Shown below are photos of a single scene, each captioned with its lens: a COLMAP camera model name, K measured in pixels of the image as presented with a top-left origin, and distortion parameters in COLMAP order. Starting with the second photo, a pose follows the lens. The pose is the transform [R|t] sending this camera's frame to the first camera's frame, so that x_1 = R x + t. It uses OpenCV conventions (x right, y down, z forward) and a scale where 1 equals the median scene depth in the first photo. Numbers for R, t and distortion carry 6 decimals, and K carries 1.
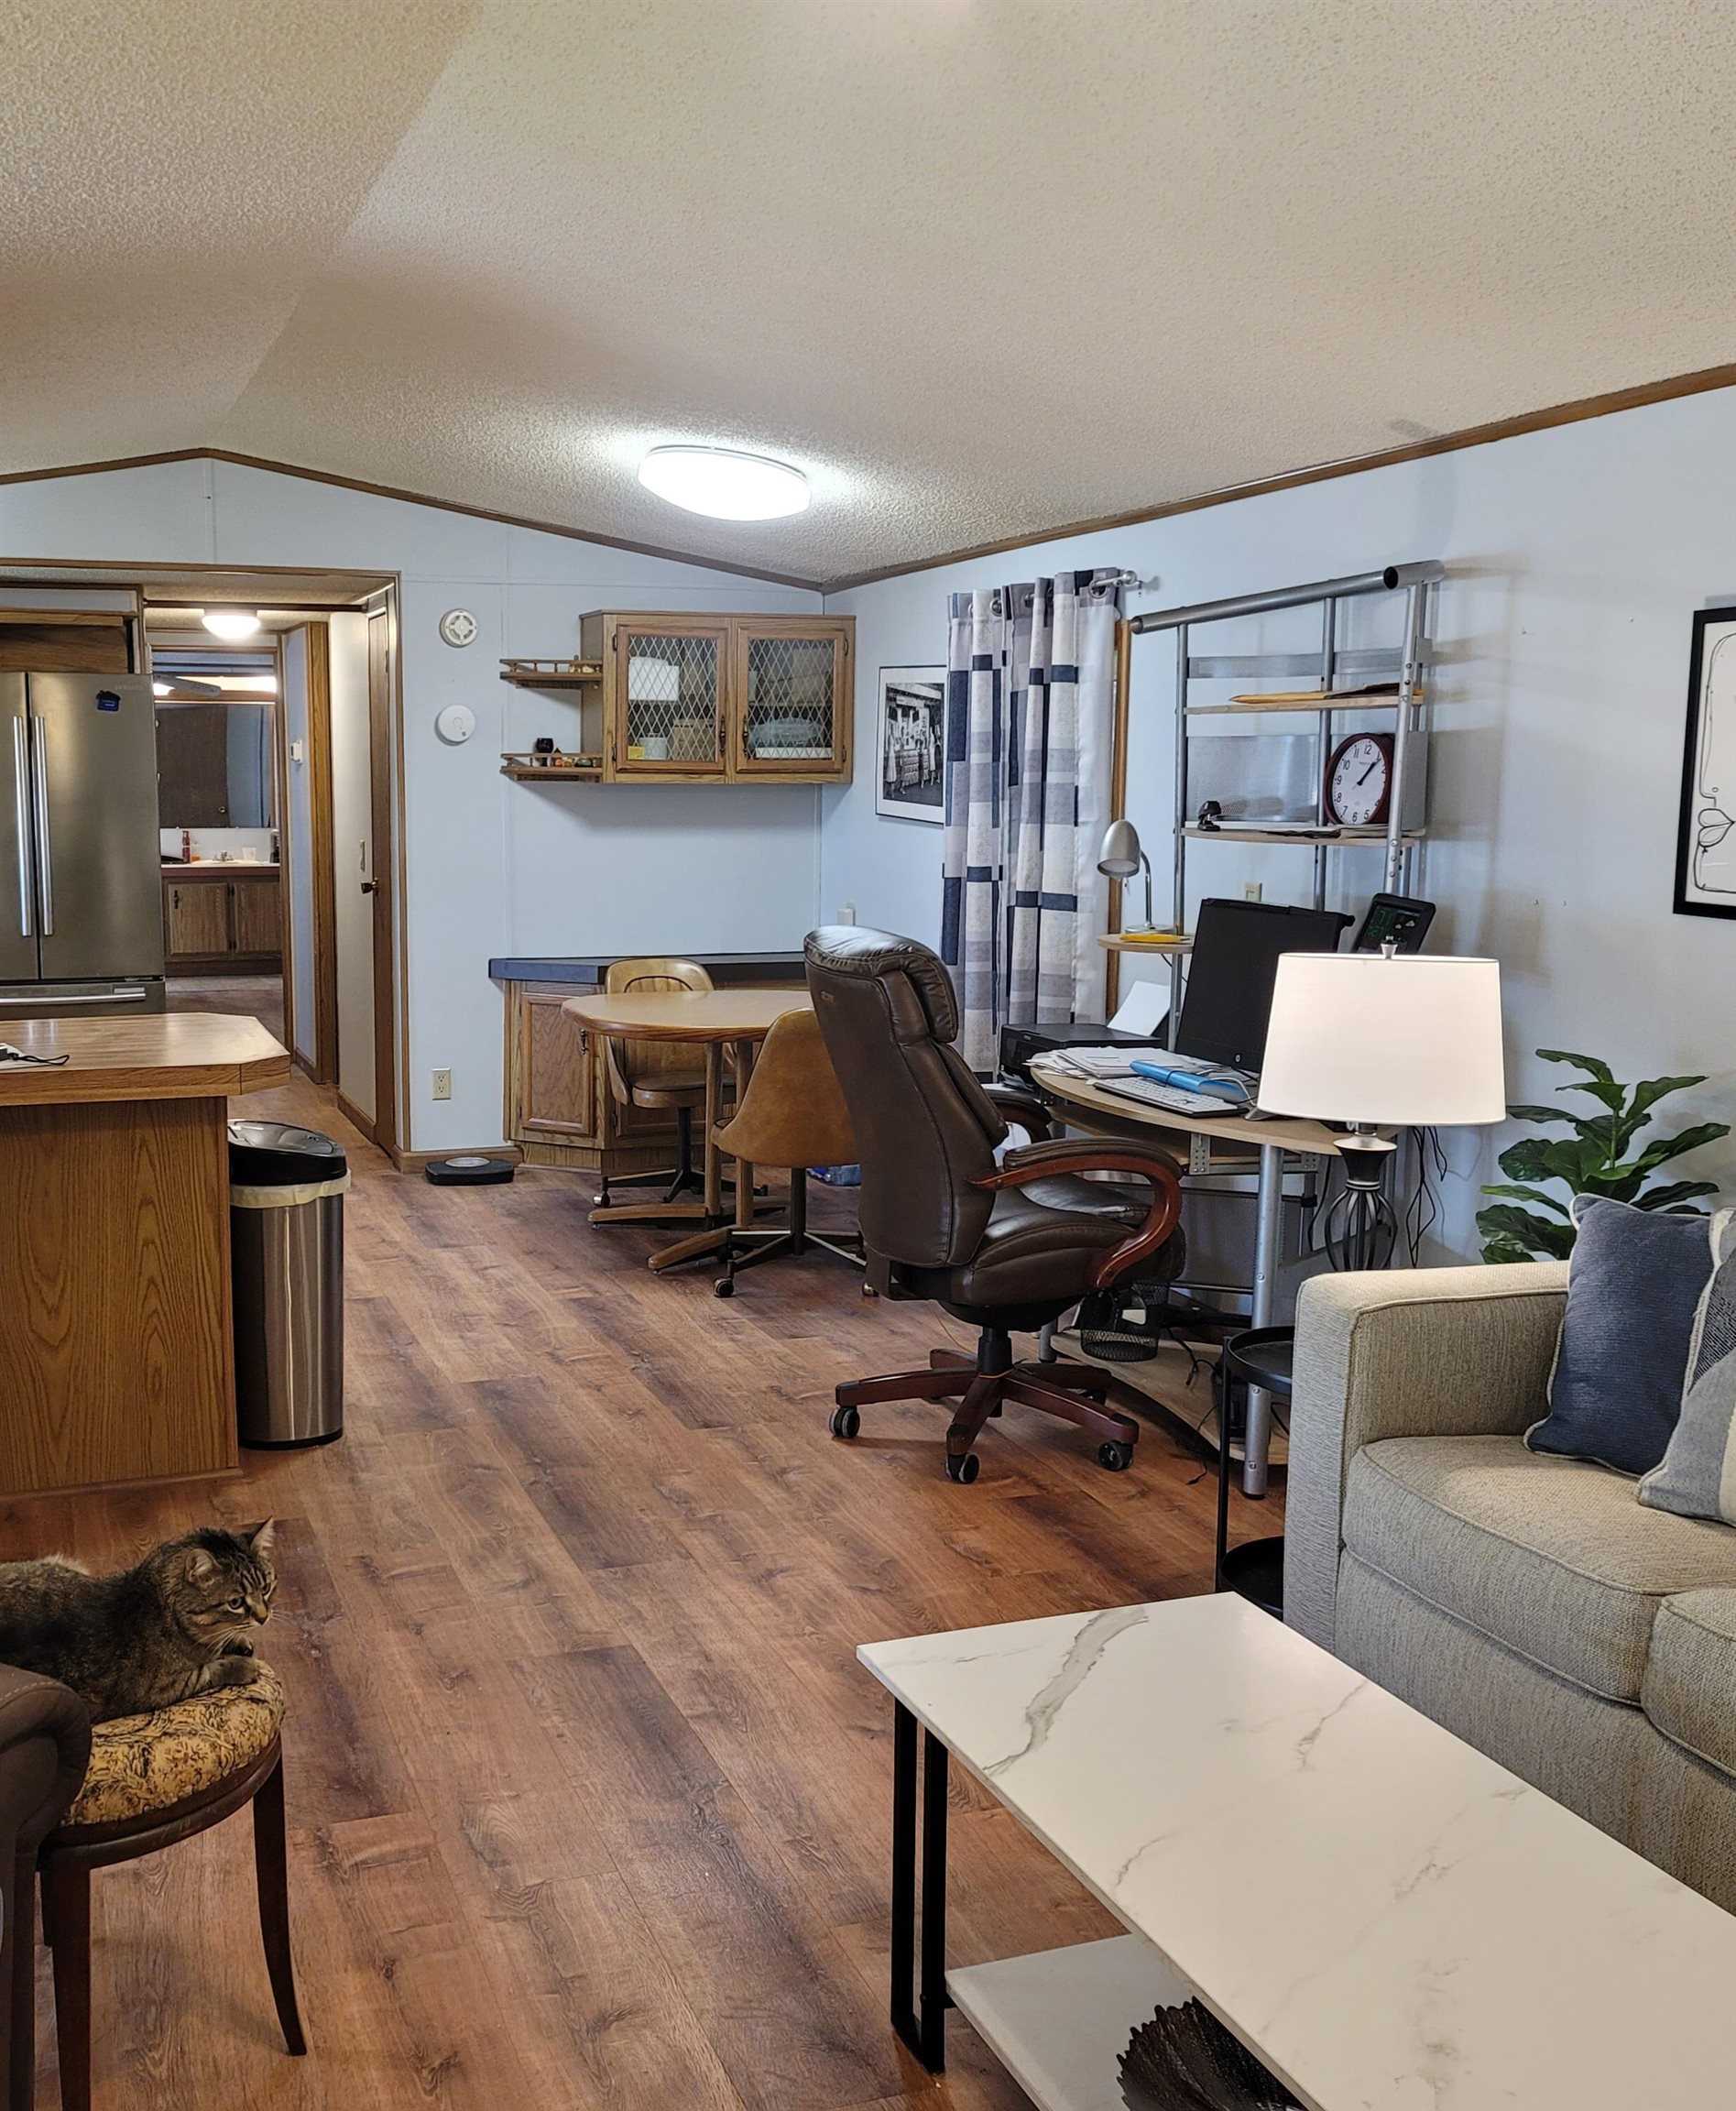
lens RADIAL K [[2076.1, 0, 677.2], [0, 2076.1, 1036.1], [0, 0, 1]] dist [0.057404, 0.000000]
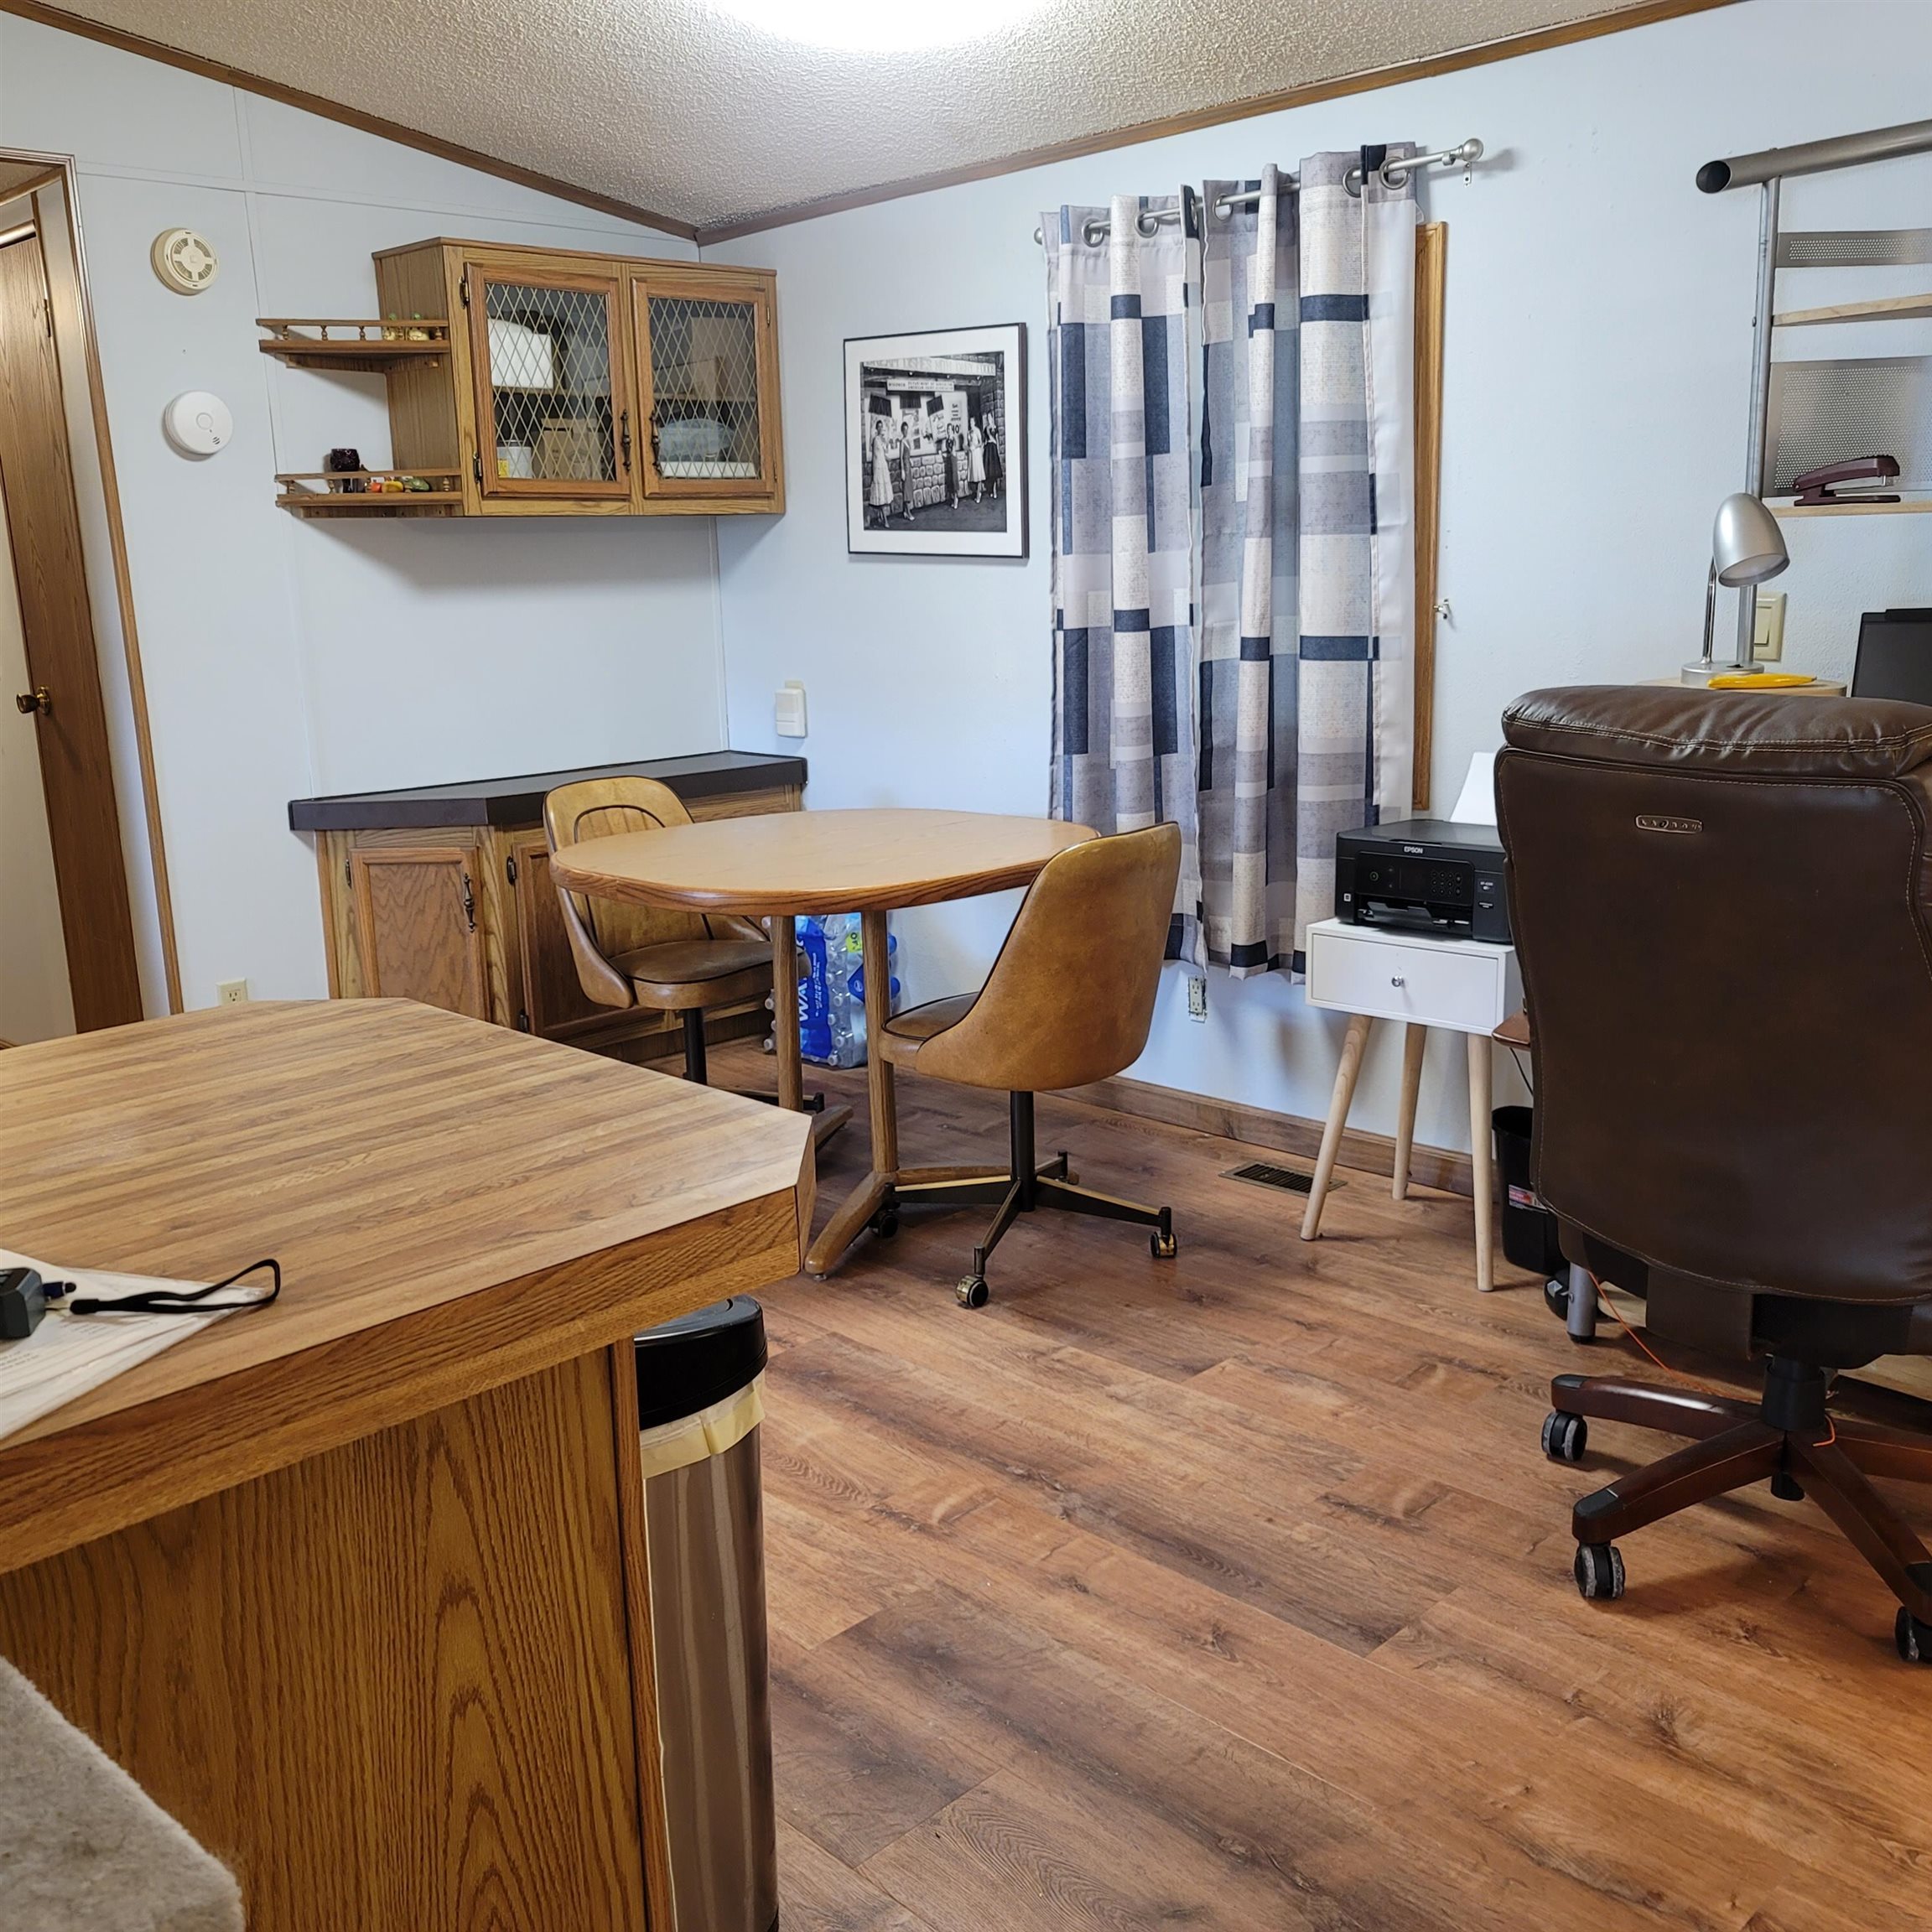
lens RADIAL K [[1914.1, 0, 973.8], [0, 1914.1, 937.2], [0, 0, 1]] dist [0.043433, 0.000000]
pose [[0.888009, -0.123074, 0.443049, -0.181036], [0.093155, 0.991687, 0.088767, -0.030384], [-0.450290, -0.037554, 0.892092, 0.395956]]
